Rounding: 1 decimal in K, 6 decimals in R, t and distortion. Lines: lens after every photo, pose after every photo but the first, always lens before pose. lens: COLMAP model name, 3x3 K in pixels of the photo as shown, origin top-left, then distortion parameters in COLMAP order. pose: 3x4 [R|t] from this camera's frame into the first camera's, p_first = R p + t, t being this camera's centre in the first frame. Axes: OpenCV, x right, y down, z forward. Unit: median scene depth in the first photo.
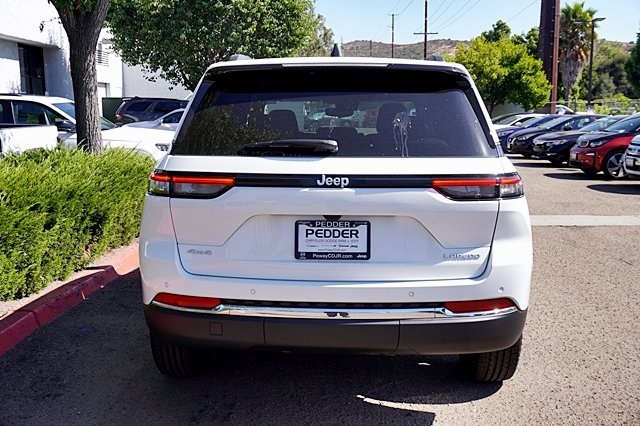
lens RADIAL K [[668.1, 0, 319.9], [0, 668.1, 215.9], [0, 0, 1]] dist [0.001203, 0.000000]
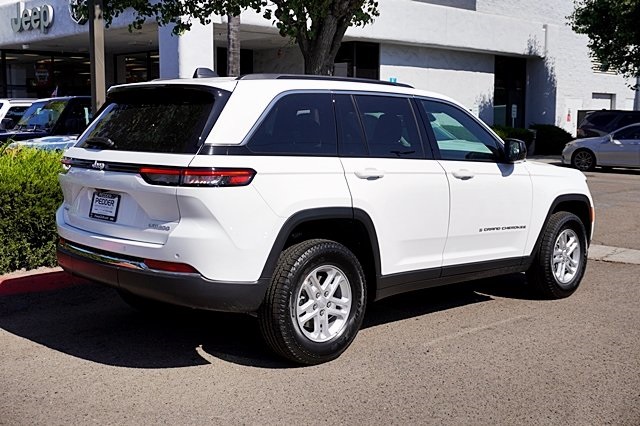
lens RADIAL K [[778.9, 0, 323.2], [0, 778.9, 210.8], [0, 0, 1]] dist [0.035356, 0.000000]
pose [[0.728669, 0.084166, -0.679674, 1.513630], [-0.116907, 0.993140, -0.002352, -0.006058], [0.674814, 0.081172, 0.733510, 0.074771]]
